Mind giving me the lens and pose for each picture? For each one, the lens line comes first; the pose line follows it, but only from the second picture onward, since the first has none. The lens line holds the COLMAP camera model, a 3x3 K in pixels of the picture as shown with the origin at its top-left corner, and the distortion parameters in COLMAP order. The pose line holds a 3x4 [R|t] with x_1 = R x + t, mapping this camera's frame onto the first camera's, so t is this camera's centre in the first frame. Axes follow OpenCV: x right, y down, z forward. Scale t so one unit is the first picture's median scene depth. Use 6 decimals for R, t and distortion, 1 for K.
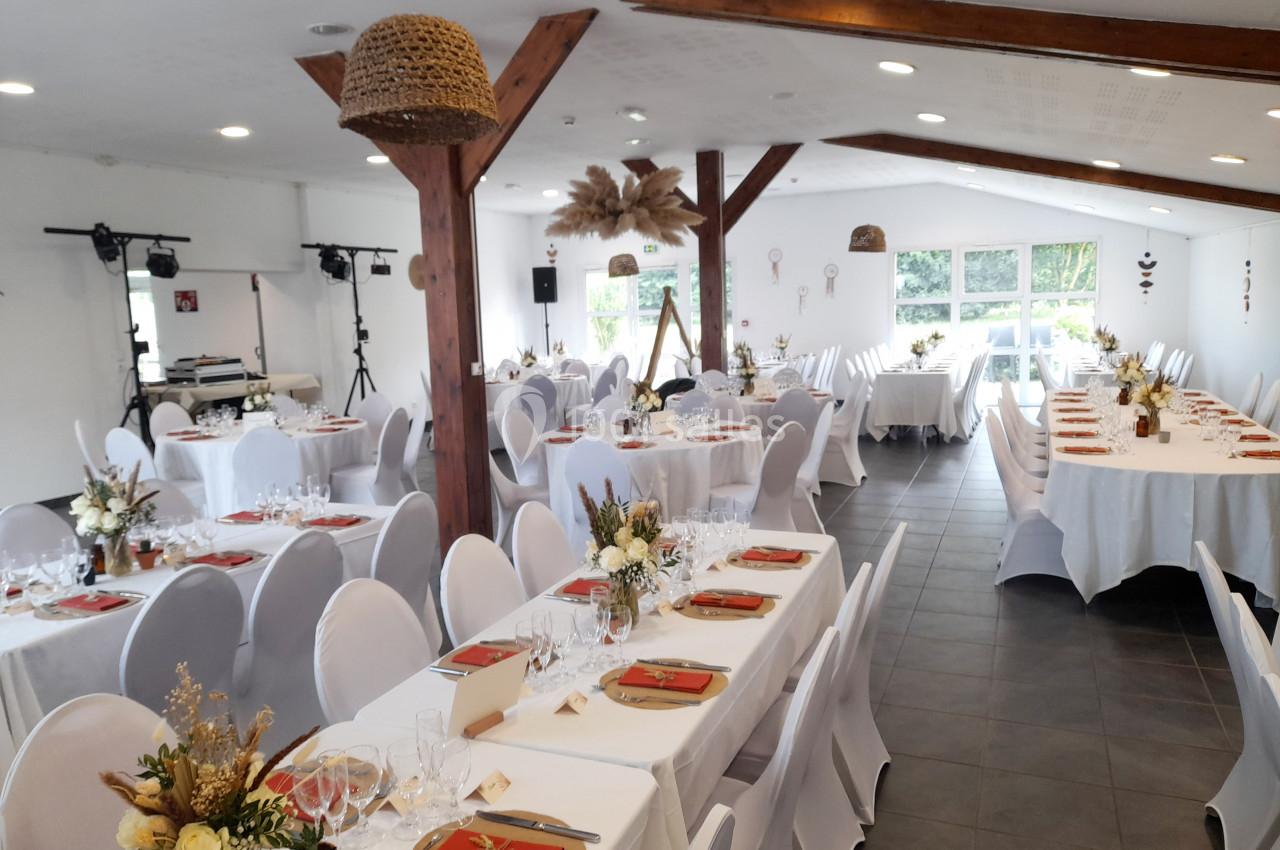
lens RADIAL K [[934.3, 0, 640.0], [0, 934.3, 425.0], [0, 0, 1]] dist [0.025466, -0.009971]
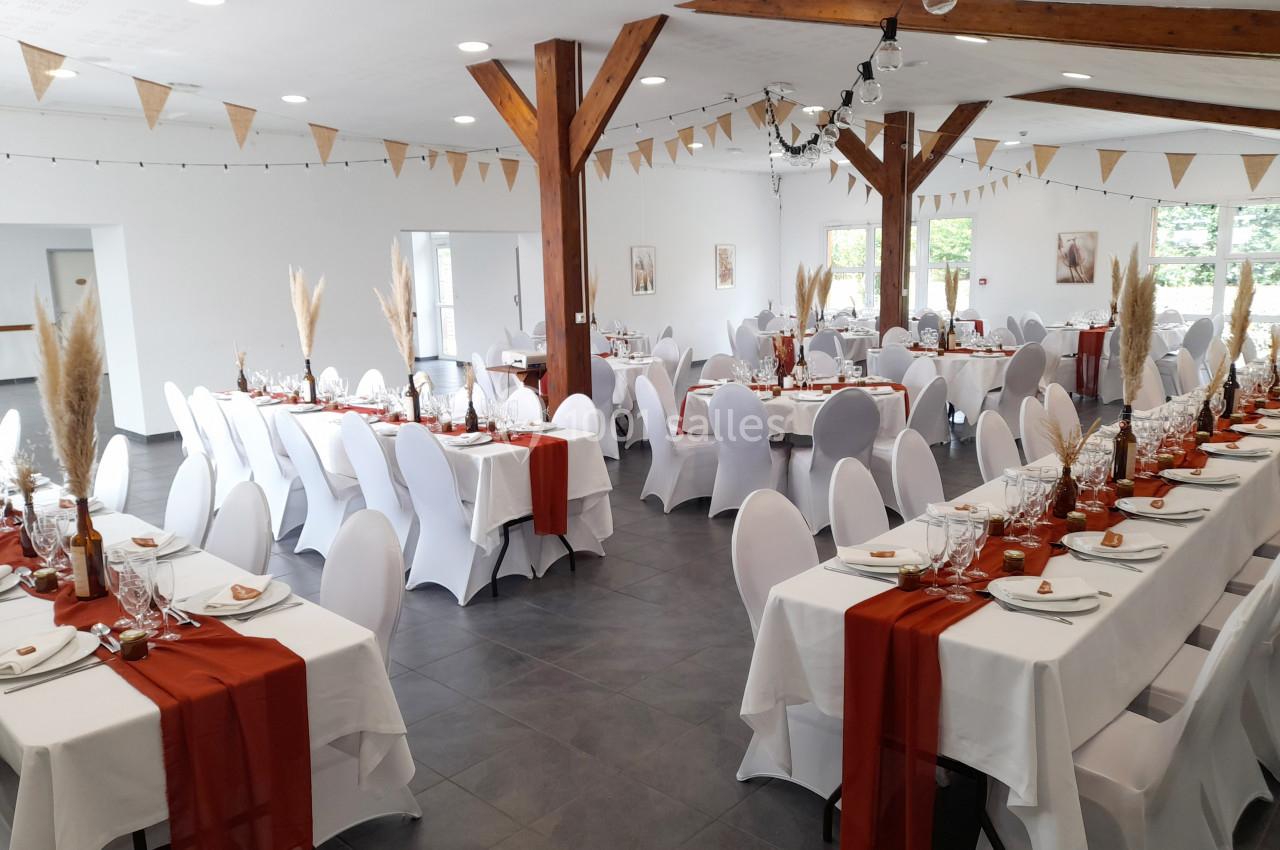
lens RADIAL K [[934.3, 0, 640.0], [0, 934.3, 425.0], [0, 0, 1]] dist [0.025466, -0.009971]
pose [[0.939554, 0.068215, -0.335538, 0.316244], [-0.051567, 0.996967, 0.058289, 0.004065], [0.338496, -0.037463, 0.940222, -0.124840]]
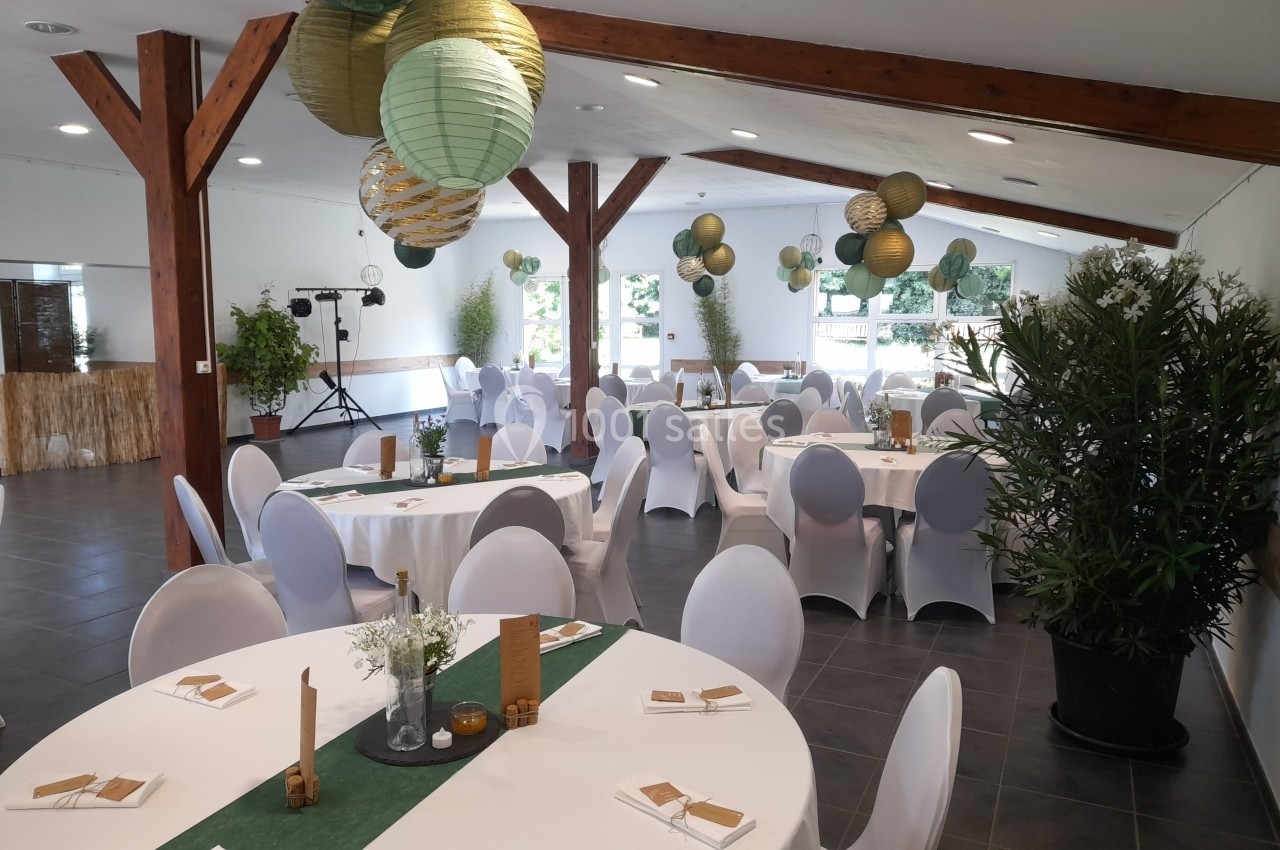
lens RADIAL K [[934.3, 0, 640.0], [0, 934.3, 425.0], [0, 0, 1]] dist [0.025466, -0.009971]
pose [[0.998549, 0.037401, -0.038752, 0.333879], [-0.037884, 0.999212, -0.011805, -0.004102], [0.038280, 0.013256, 0.999179, 0.011728]]
